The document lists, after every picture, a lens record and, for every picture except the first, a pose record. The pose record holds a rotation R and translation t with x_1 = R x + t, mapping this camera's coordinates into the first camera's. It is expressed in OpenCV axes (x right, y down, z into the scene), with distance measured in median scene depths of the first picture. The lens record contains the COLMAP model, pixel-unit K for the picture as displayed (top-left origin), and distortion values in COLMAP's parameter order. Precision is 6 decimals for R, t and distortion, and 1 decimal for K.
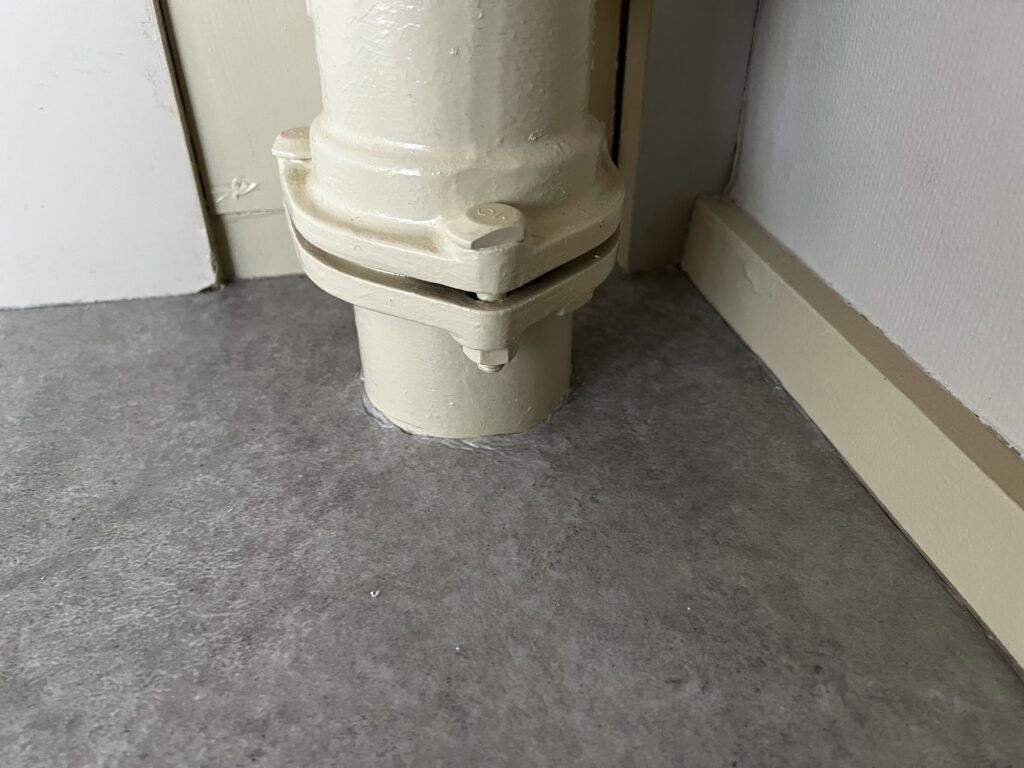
lens RADIAL K [[771.7, 0, 512.3], [0, 771.7, 387.9], [0, 0, 1]] dist [0.009706, 0.001723]
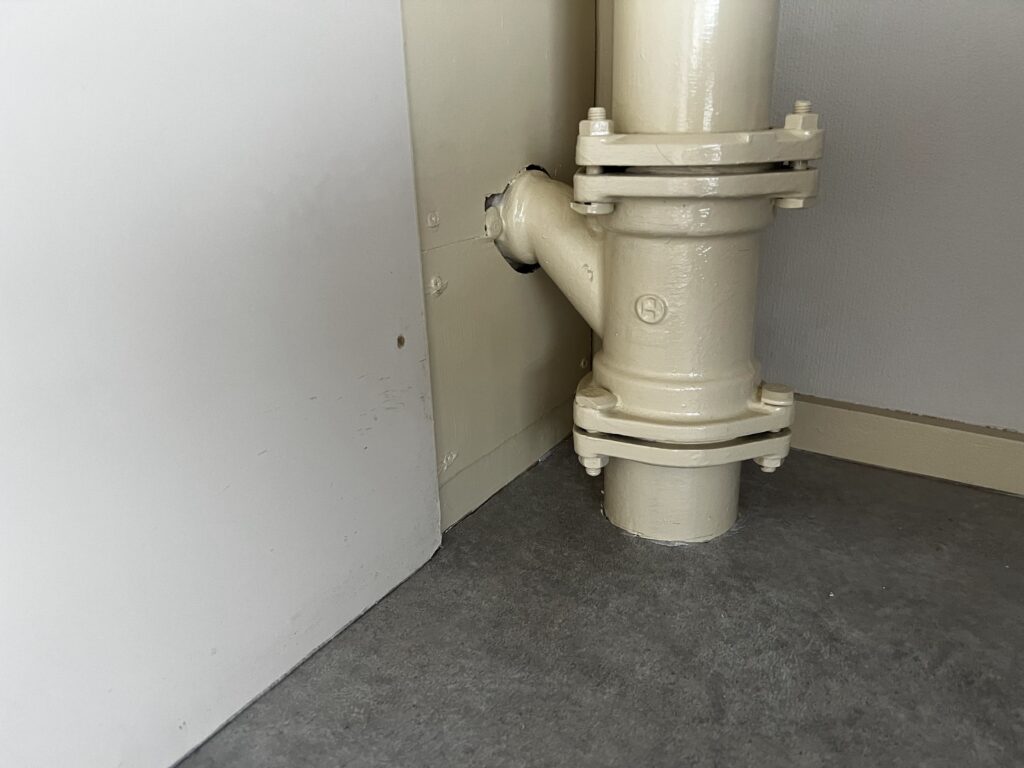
lens RADIAL K [[771.7, 0, 509.6], [0, 771.7, 383.1], [0, 0, 1]] dist [0.009706, 0.001723]
pose [[0.679930, -0.286334, 0.675061, -1.537761], [0.438078, 0.896877, -0.060819, -0.349070], [-0.588033, 0.337082, 0.735251, -0.058245]]
